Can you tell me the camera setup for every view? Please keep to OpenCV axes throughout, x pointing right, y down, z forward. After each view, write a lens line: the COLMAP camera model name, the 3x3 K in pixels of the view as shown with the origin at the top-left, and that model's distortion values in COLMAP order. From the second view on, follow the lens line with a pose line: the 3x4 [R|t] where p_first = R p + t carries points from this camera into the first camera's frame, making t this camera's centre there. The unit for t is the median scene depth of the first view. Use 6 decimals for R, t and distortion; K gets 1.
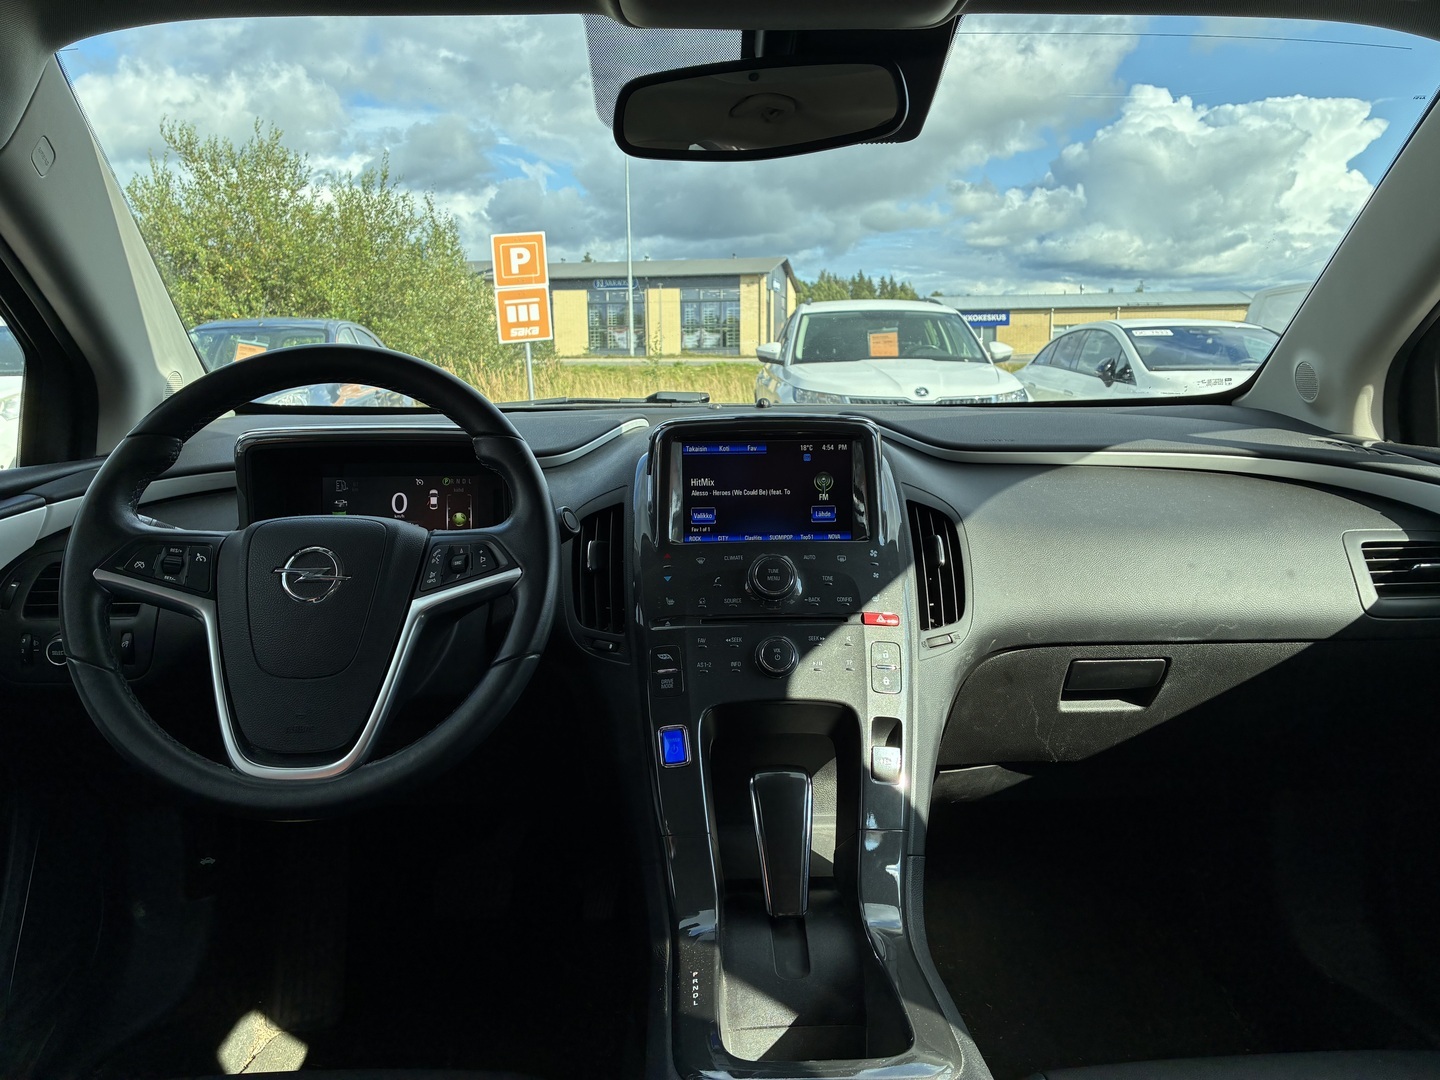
lens RADIAL K [[1079.7, 0, 720.0], [0, 1079.7, 540.0], [0, 0, 1]] dist [0.117926, 0.000096]
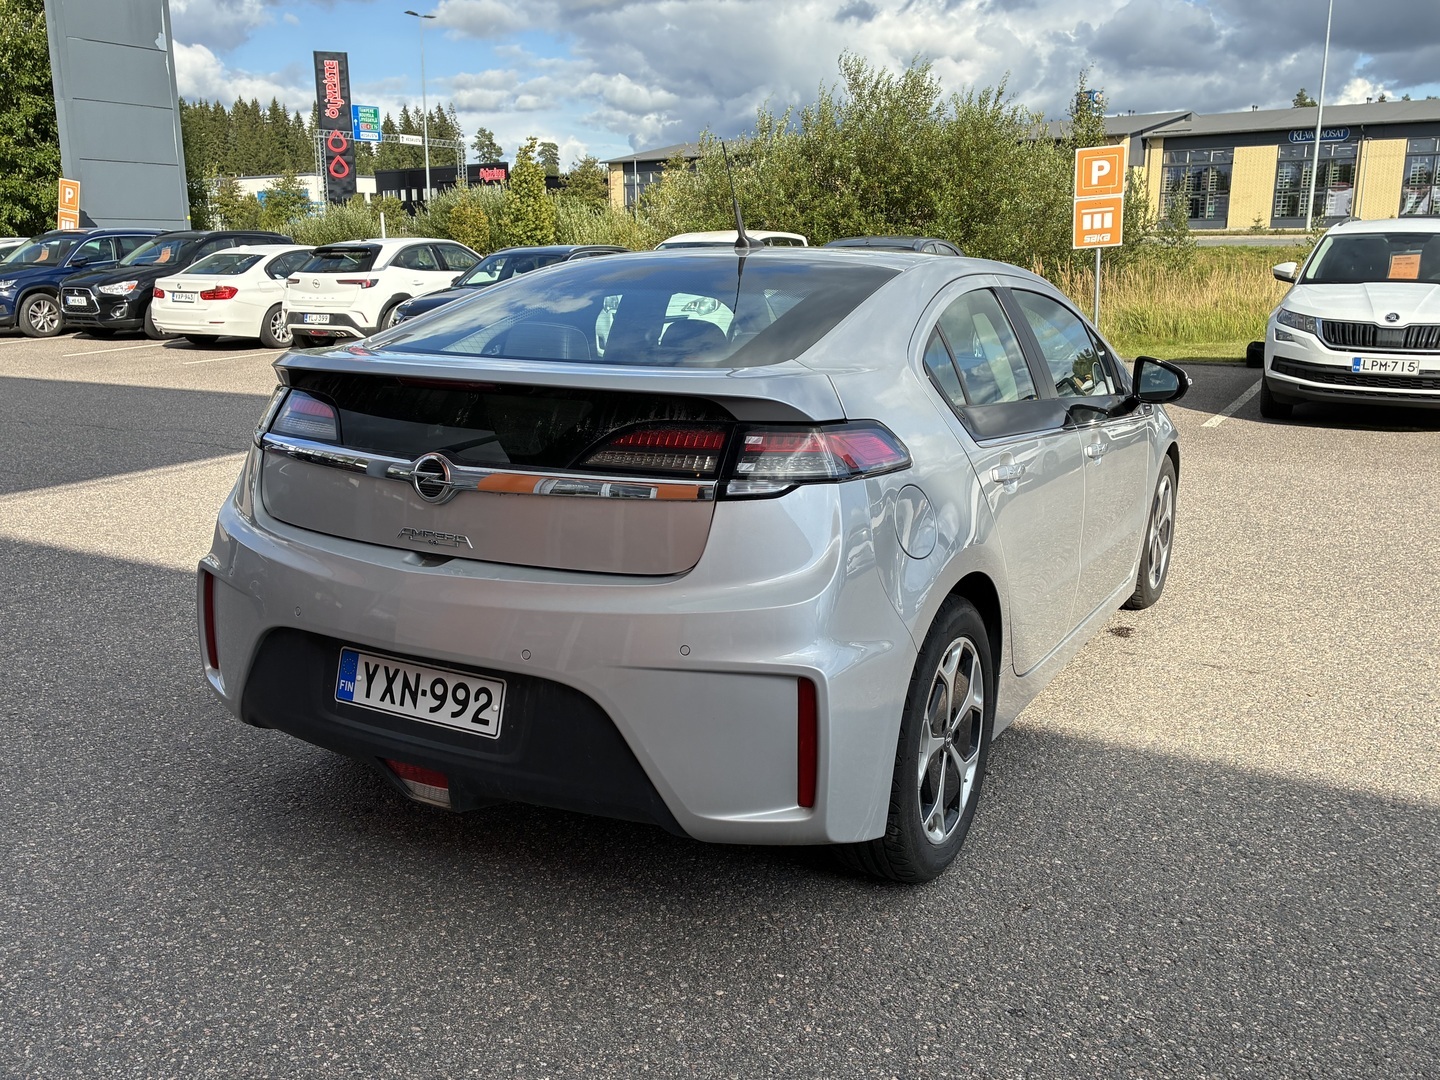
lens RADIAL K [[1245.2, 0, 720.0], [0, 1245.2, 540.0], [0, 0, 1]] dist [-0.001049, -0.003822]
pose [[0.860307, 0.121224, -0.495153, 0.147613], [-0.080326, 0.991416, 0.103157, 0.008330], [0.503407, -0.048973, 0.862660, -0.271685]]
